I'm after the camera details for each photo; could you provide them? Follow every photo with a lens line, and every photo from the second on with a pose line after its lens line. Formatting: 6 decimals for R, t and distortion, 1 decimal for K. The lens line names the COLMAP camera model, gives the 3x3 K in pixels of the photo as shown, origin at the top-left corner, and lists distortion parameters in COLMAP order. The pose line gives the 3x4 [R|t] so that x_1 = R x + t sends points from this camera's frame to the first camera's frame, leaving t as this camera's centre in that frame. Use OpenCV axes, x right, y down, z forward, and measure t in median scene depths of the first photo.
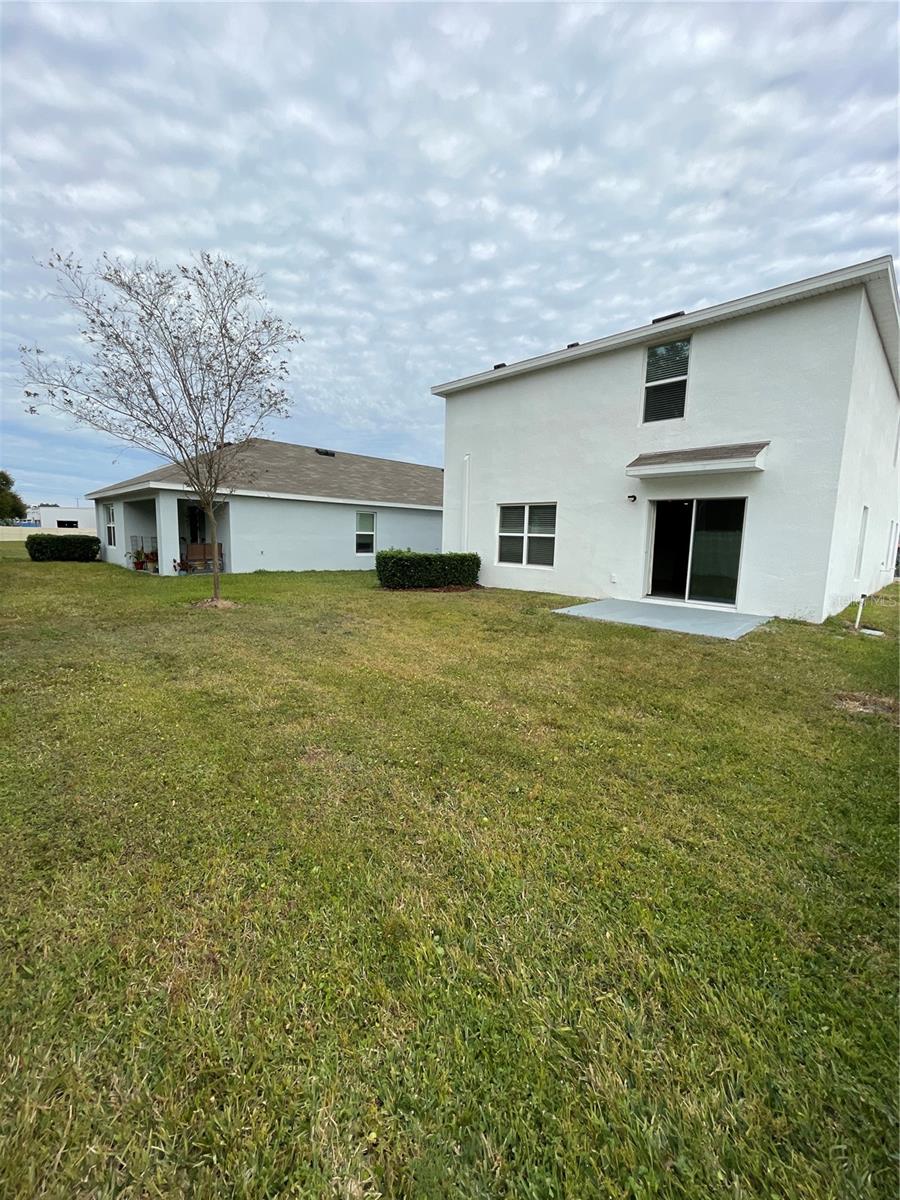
lens RADIAL K [[487.9, 0, 449.4], [0, 487.9, 596.0], [0, 0, 1]] dist [-0.002078, -0.000778]
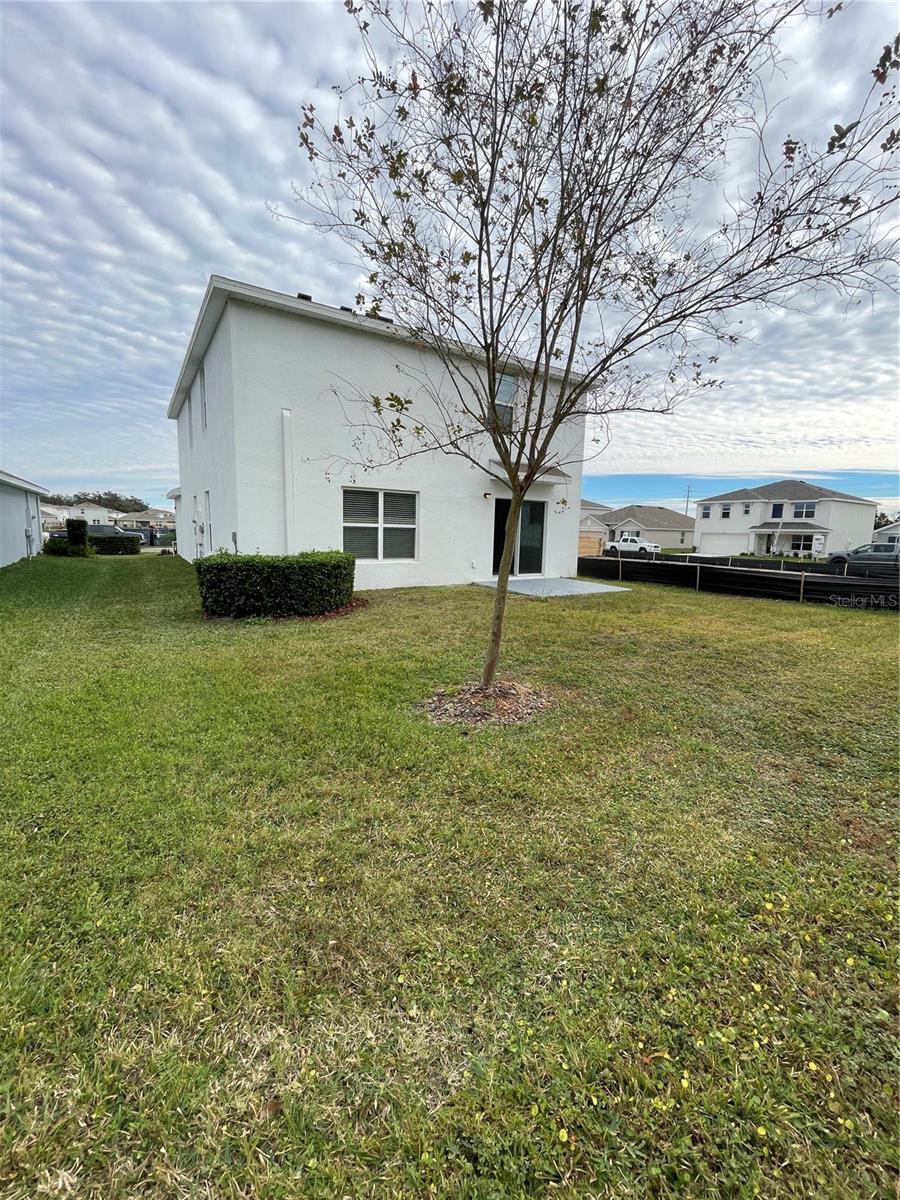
lens RADIAL K [[487.9, 0, 449.5], [0, 487.9, 602.2], [0, 0, 1]] dist [-0.002078, -0.000778]
pose [[0.194046, -0.173541, 0.965520, -0.698095], [0.105263, 0.982229, 0.155389, -0.113639], [-0.975329, 0.071481, 0.208865, 0.707445]]
